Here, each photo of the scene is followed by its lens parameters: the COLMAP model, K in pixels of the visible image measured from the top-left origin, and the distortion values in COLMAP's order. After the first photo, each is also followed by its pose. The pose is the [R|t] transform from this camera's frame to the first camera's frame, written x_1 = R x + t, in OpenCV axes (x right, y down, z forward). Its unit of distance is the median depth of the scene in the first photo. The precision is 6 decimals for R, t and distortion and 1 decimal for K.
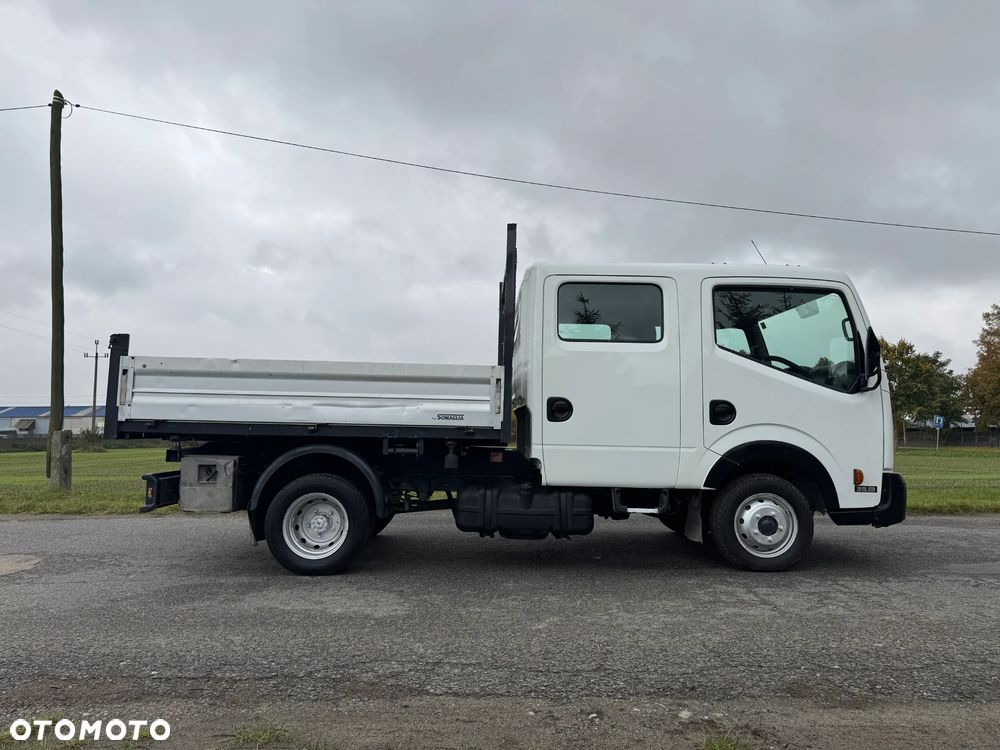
lens RADIAL K [[695.1, 0, 501.7], [0, 695.1, 362.4], [0, 0, 1]] dist [0.090867, -0.111262]
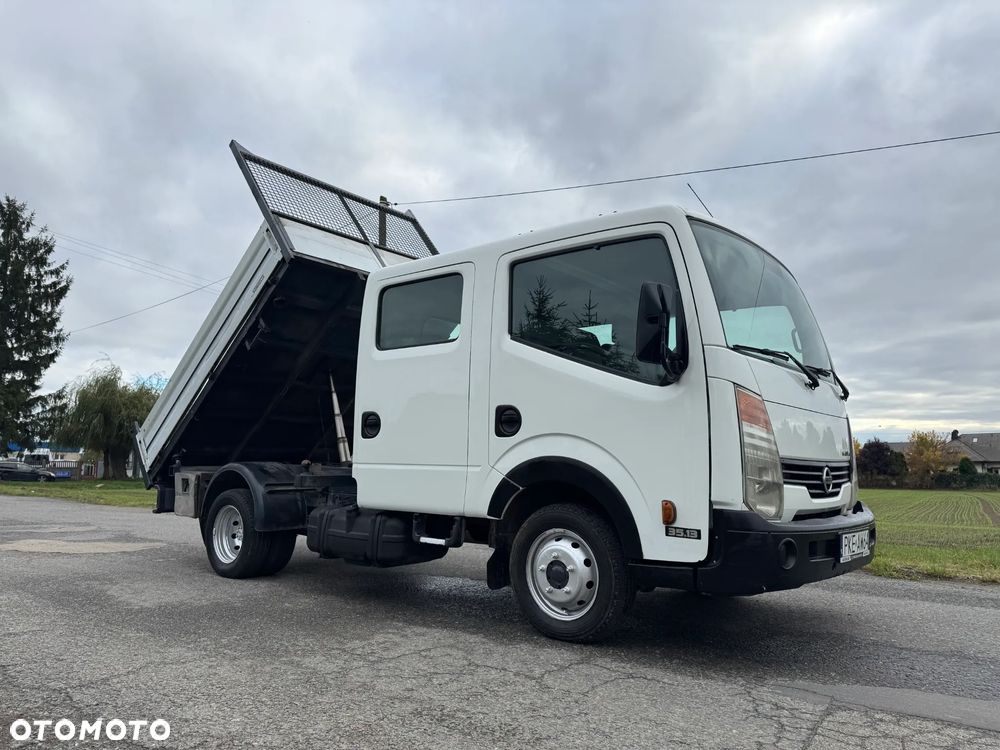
lens RADIAL K [[700.1, 0, 497.2], [0, 700.1, 373.9], [0, 0, 1]] dist [0.075832, -0.085793]
pose [[0.755708, -0.080454, -0.649948, 0.814454], [0.054246, 0.996705, -0.060304, 0.065118], [0.652658, 0.010315, 0.757582, 0.401434]]
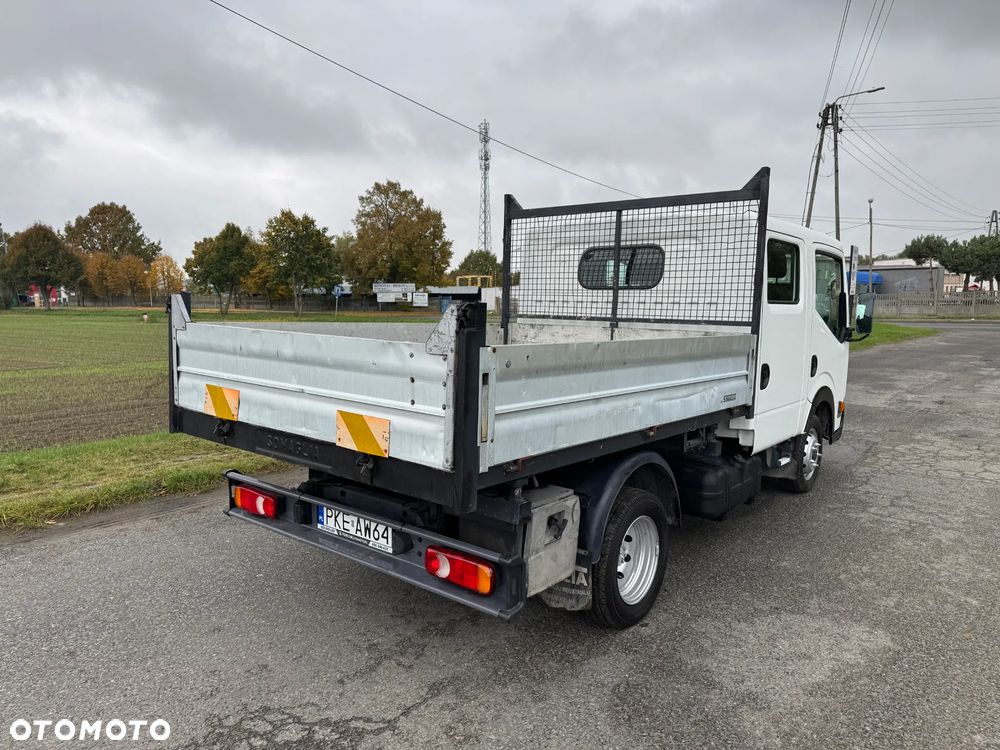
lens RADIAL K [[695.1, 0, 501.7], [0, 695.1, 362.4], [0, 0, 1]] dist [0.090867, -0.111262]
pose [[0.647730, -0.070500, 0.758601, -0.882206], [-0.081883, 0.983500, 0.161316, -0.077417], [-0.757457, -0.166606, 0.631270, 0.660936]]
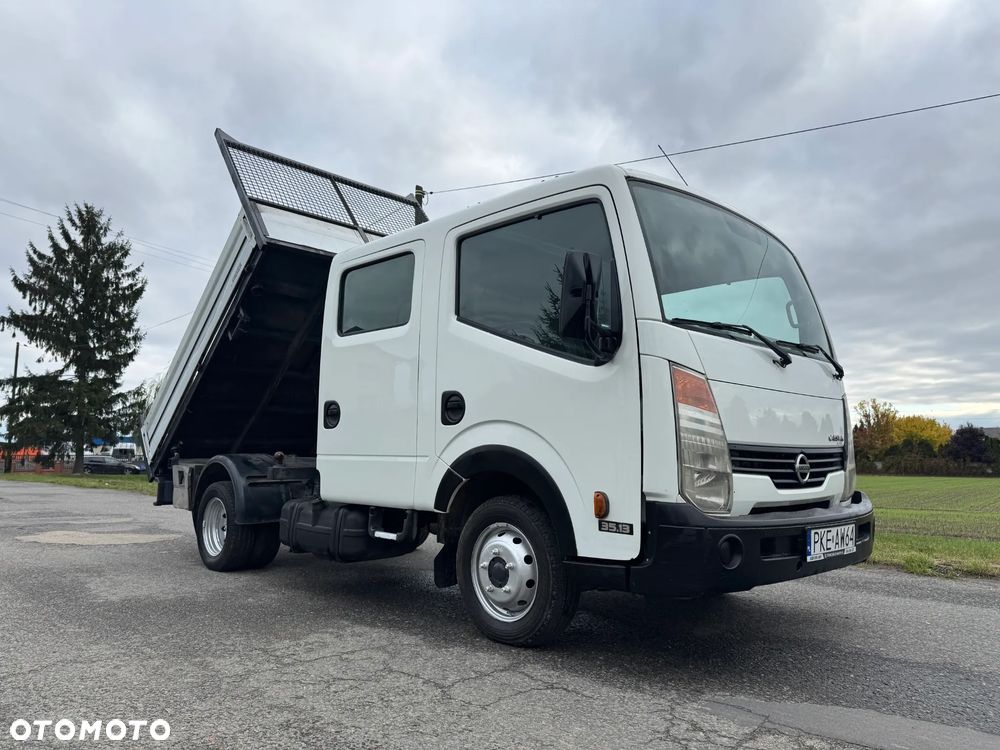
lens RADIAL K [[698.0, 0, 506.4], [0, 698.0, 372.4], [0, 0, 1]] dist [0.089333, -0.109600]
pose [[0.692102, -0.087014, -0.716536, 0.875067], [0.068385, 0.996146, -0.054916, 0.078142], [0.718553, -0.010993, 0.695385, 0.535464]]
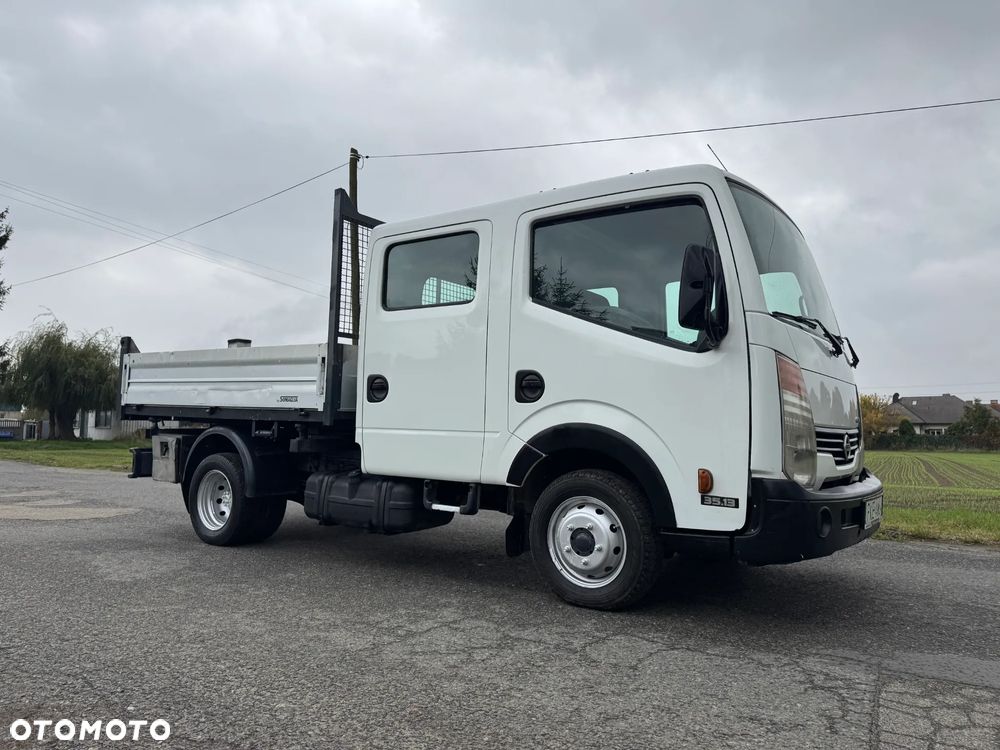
lens RADIAL K [[695.1, 0, 501.7], [0, 695.1, 362.4], [0, 0, 1]] dist [0.090867, -0.111262]
pose [[0.802220, -0.047020, -0.595175, 0.737516], [0.046113, 0.998796, -0.016753, 0.056421], [0.595246, -0.014005, 0.803422, 0.378837]]
